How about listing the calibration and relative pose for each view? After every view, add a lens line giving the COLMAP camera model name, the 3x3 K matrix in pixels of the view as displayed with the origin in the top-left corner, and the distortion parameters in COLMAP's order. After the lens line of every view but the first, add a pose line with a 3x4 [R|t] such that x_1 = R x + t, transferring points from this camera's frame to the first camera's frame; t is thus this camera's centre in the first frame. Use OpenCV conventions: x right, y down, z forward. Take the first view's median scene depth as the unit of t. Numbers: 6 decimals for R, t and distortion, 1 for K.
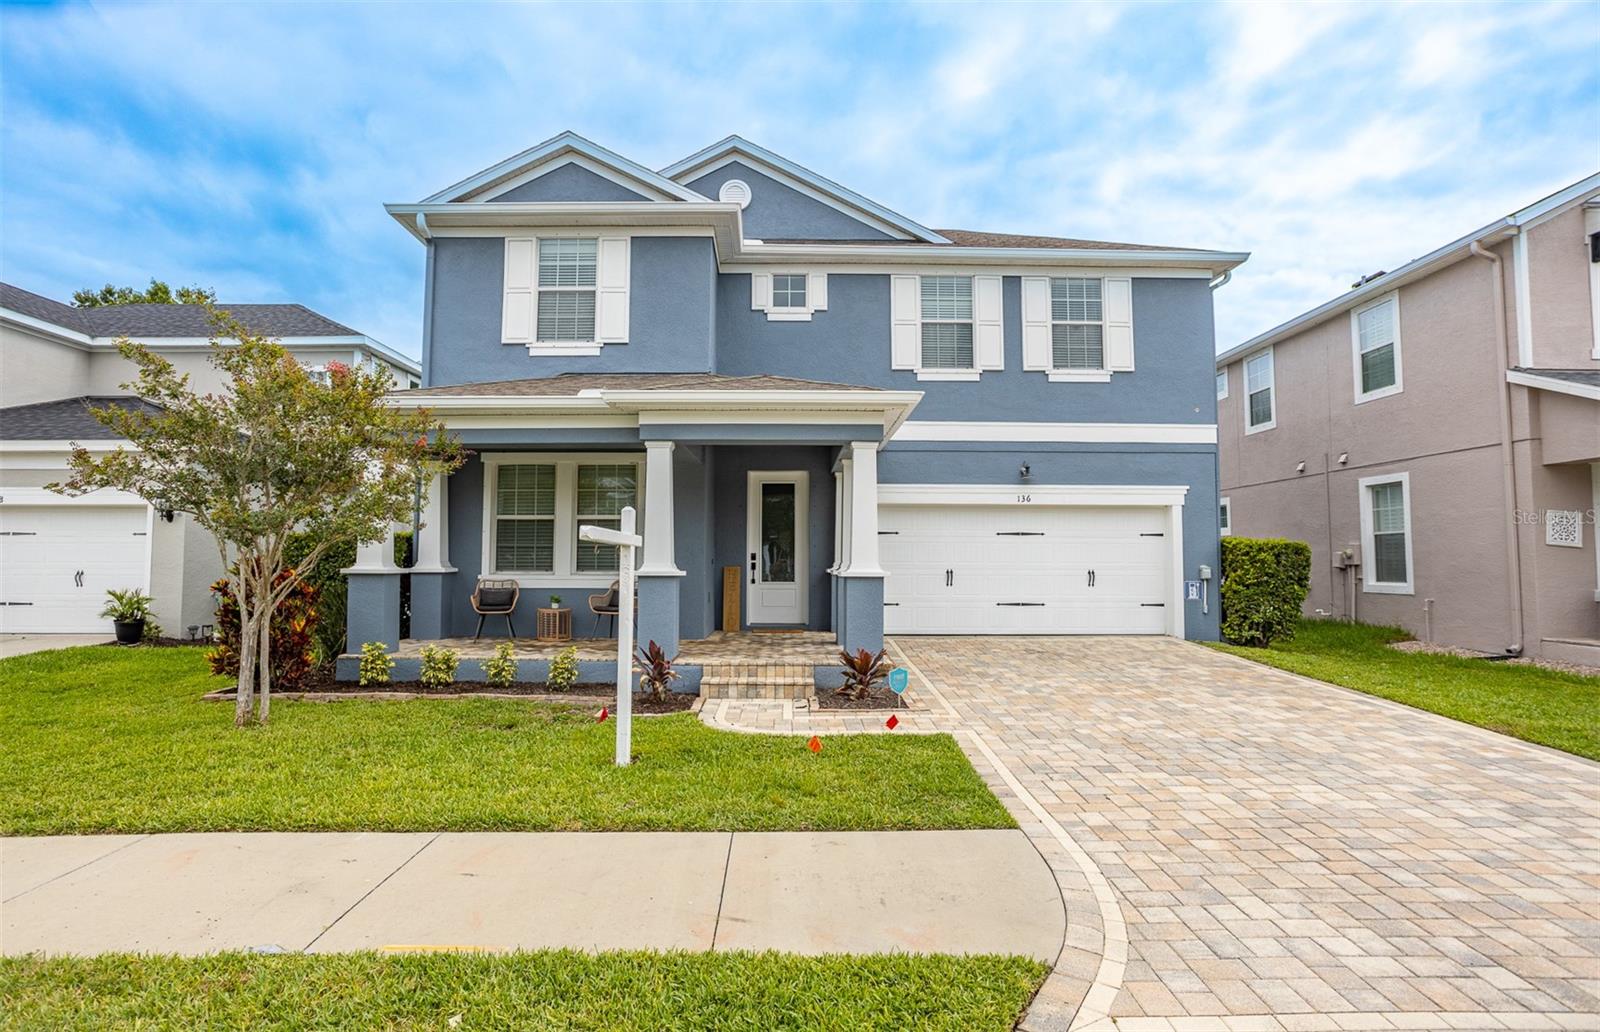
lens RADIAL K [[815.5, 0, 800.1], [0, 815.5, 505.5], [0, 0, 1]] dist [-0.026884, 0.009349]
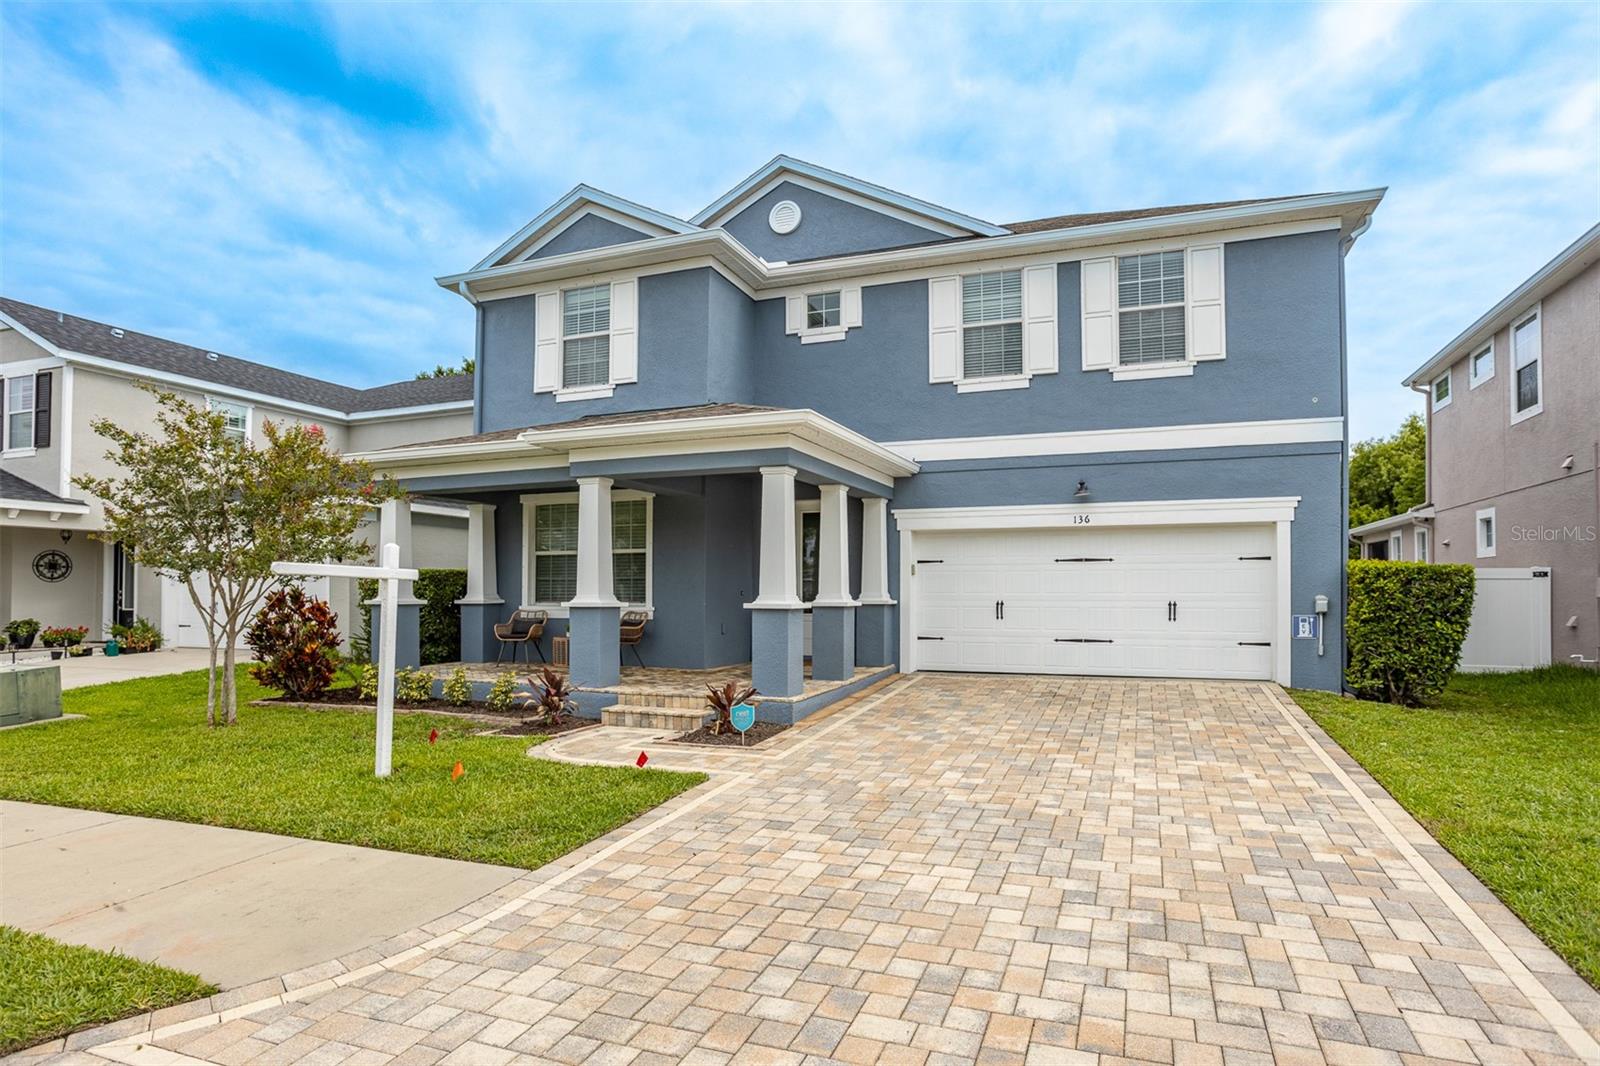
lens RADIAL K [[829.0, 0, 827.6], [0, 829.0, 572.1], [0, 0, 1]] dist [-0.023794, 0.006224]
pose [[0.937942, -0.011847, -0.346590, 0.336538], [0.027424, 0.998820, 0.040075, 0.005164], [0.345707, -0.047093, 0.937160, 0.078183]]
